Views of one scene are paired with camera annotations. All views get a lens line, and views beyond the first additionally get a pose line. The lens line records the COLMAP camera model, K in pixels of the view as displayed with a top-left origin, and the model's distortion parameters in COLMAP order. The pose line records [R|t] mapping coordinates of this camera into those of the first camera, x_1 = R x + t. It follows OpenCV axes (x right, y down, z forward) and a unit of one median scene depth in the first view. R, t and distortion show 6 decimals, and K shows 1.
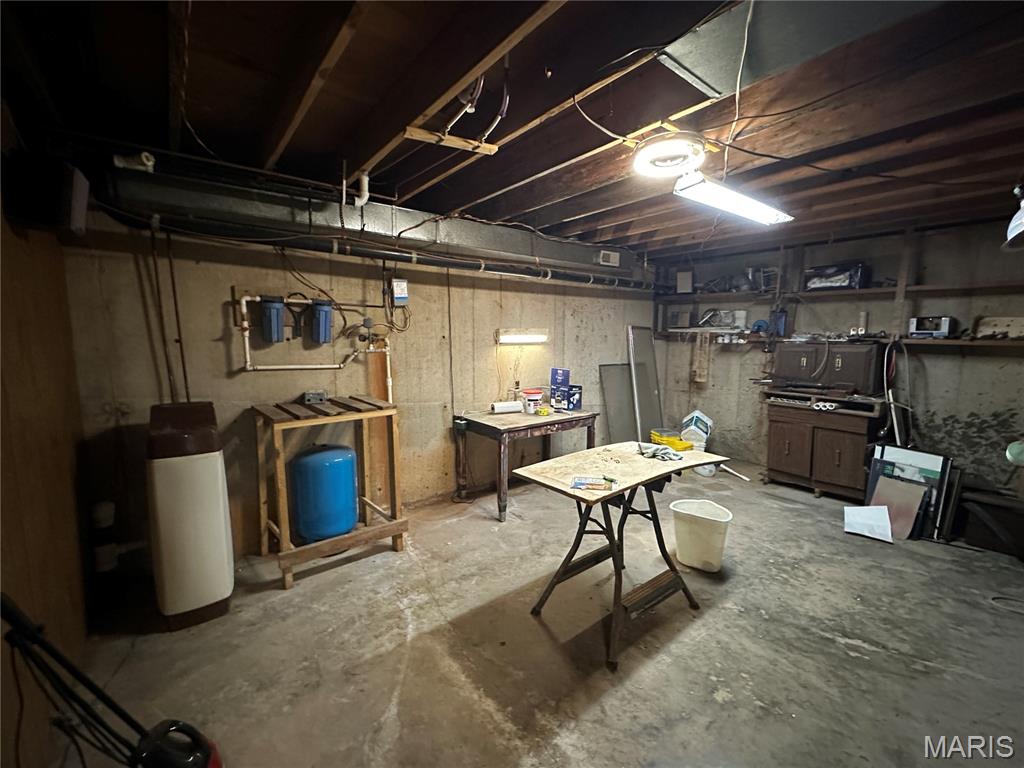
lens RADIAL K [[428.3, 0, 512.0], [0, 428.3, 384.0], [0, 0, 1]] dist [-0.002766, -0.000118]
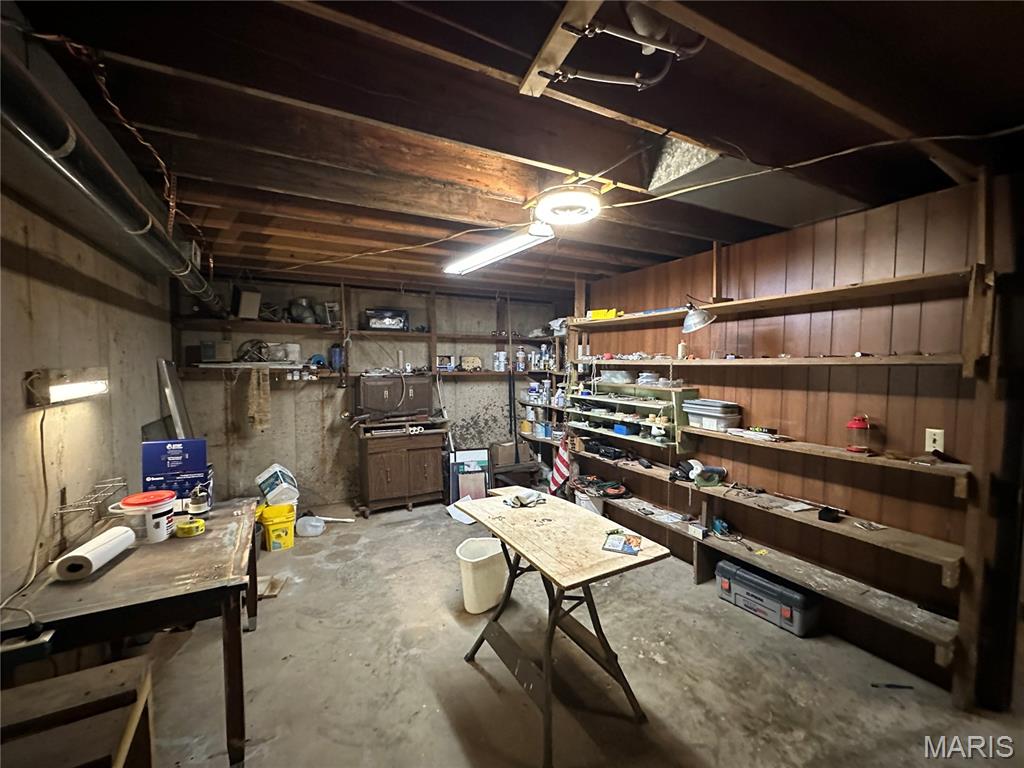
lens RADIAL K [[428.3, 0, 512.0], [0, 428.3, 384.0], [0, 0, 1]] dist [-0.002766, -0.000118]
pose [[0.173528, -0.052406, 0.983434, -0.342646], [0.119876, 0.992282, 0.031725, -0.074057], [-0.977506, 0.112385, 0.178471, 0.484858]]
